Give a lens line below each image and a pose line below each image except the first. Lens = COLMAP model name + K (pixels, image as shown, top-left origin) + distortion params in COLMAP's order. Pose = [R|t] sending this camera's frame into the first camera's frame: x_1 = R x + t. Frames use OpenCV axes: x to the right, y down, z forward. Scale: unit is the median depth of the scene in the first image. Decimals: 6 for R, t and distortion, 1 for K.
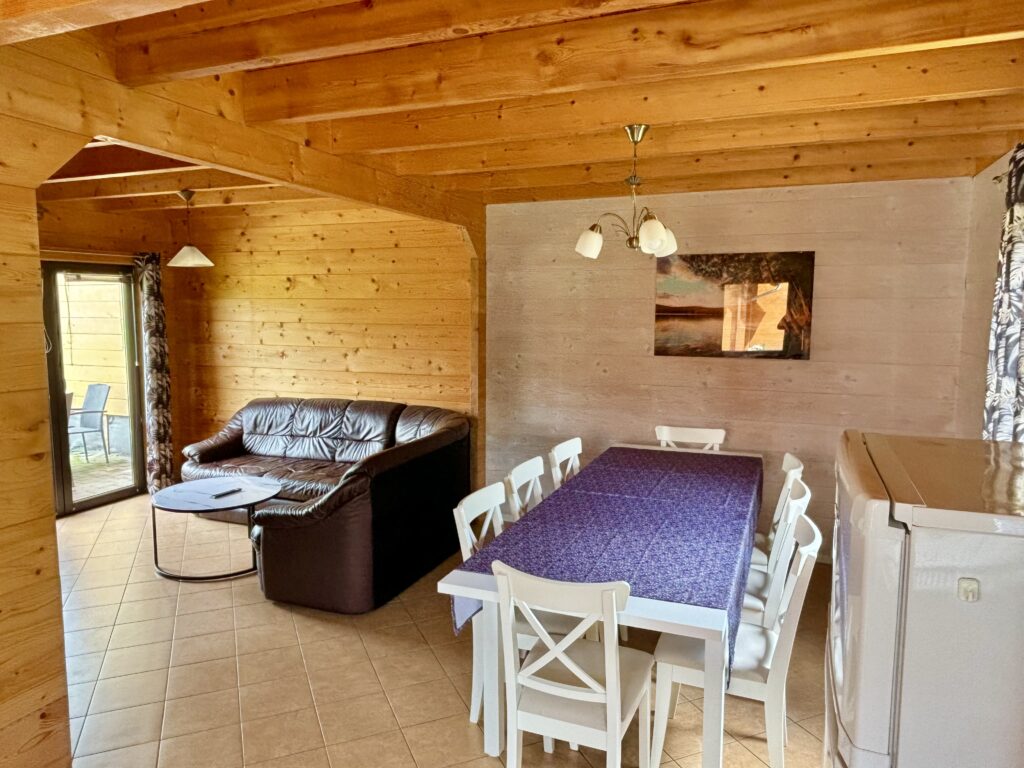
lens RADIAL K [[689.5, 0, 496.1], [0, 689.5, 370.7], [0, 0, 1]] dist [0.051582, -0.005443]
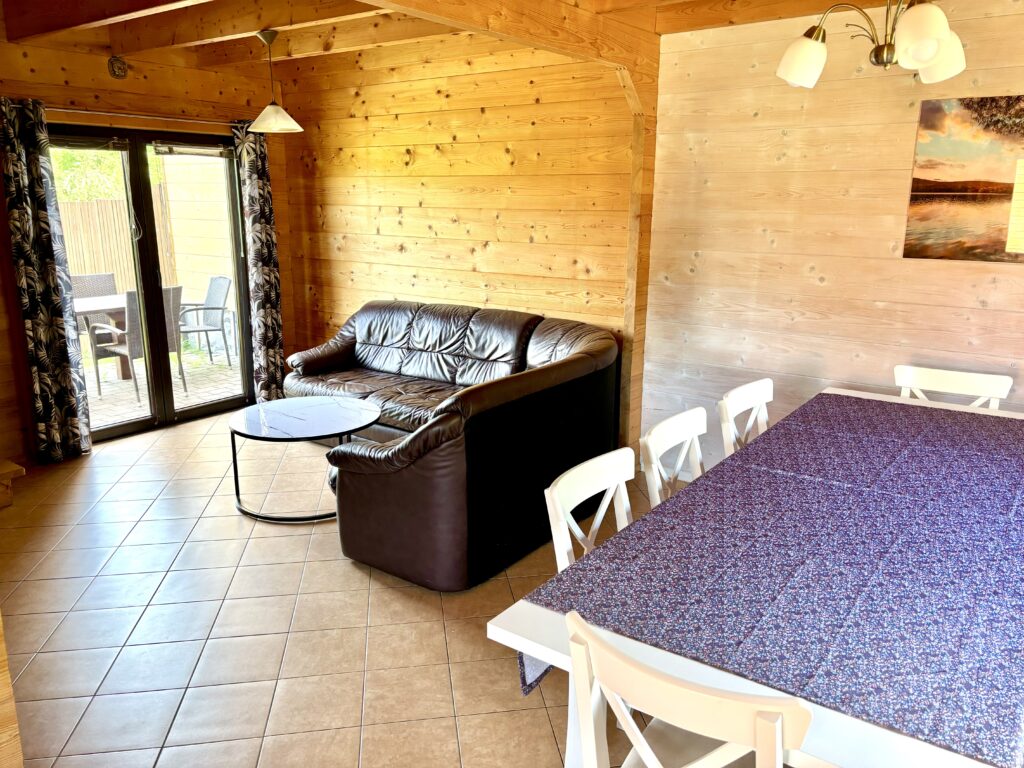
lens RADIAL K [[776.0, 0, 513.1], [0, 776.0, 373.5], [0, 0, 1]] dist [0.047489, -0.043718]
pose [[0.973301, 0.054628, -0.222938, 0.035661], [-0.025041, 0.990740, 0.133445, -0.002688], [0.228163, -0.124299, 0.965656, 0.161882]]
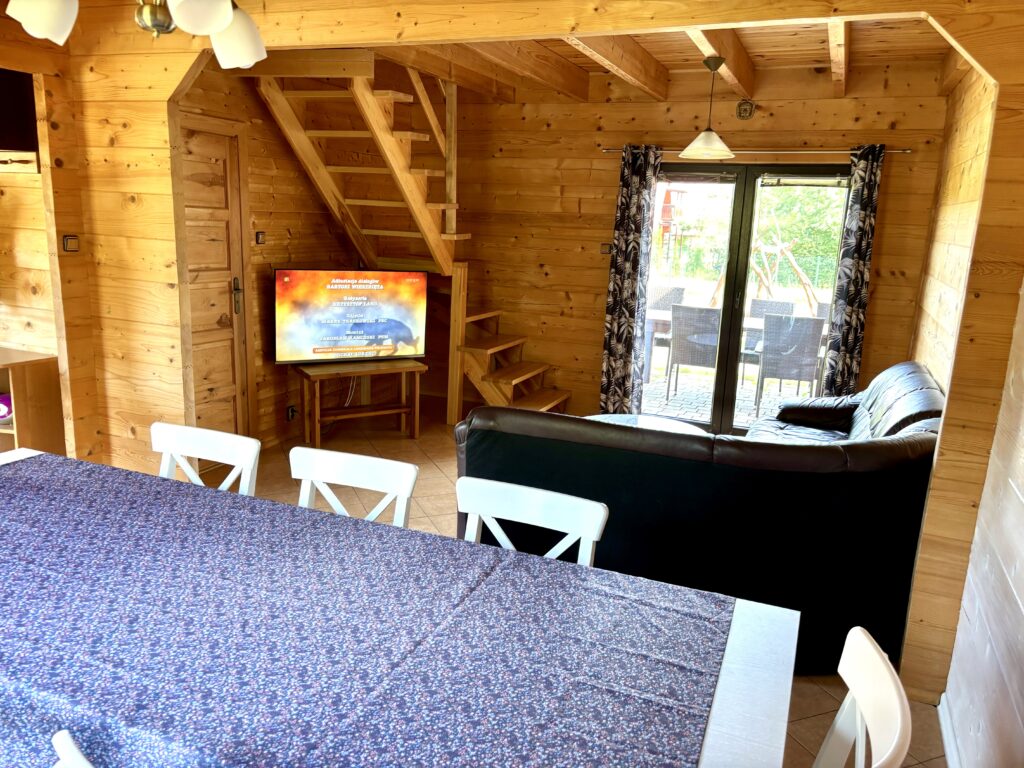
lens RADIAL K [[776.0, 0, 527.5], [0, 776.0, 403.7], [0, 0, 1]] dist [0.047489, -0.043718]
pose [[0.021588, 0.233928, -0.972014, 0.458280], [-0.133852, 0.964164, 0.229066, -0.052184], [0.990766, 0.125161, 0.052126, 0.740114]]
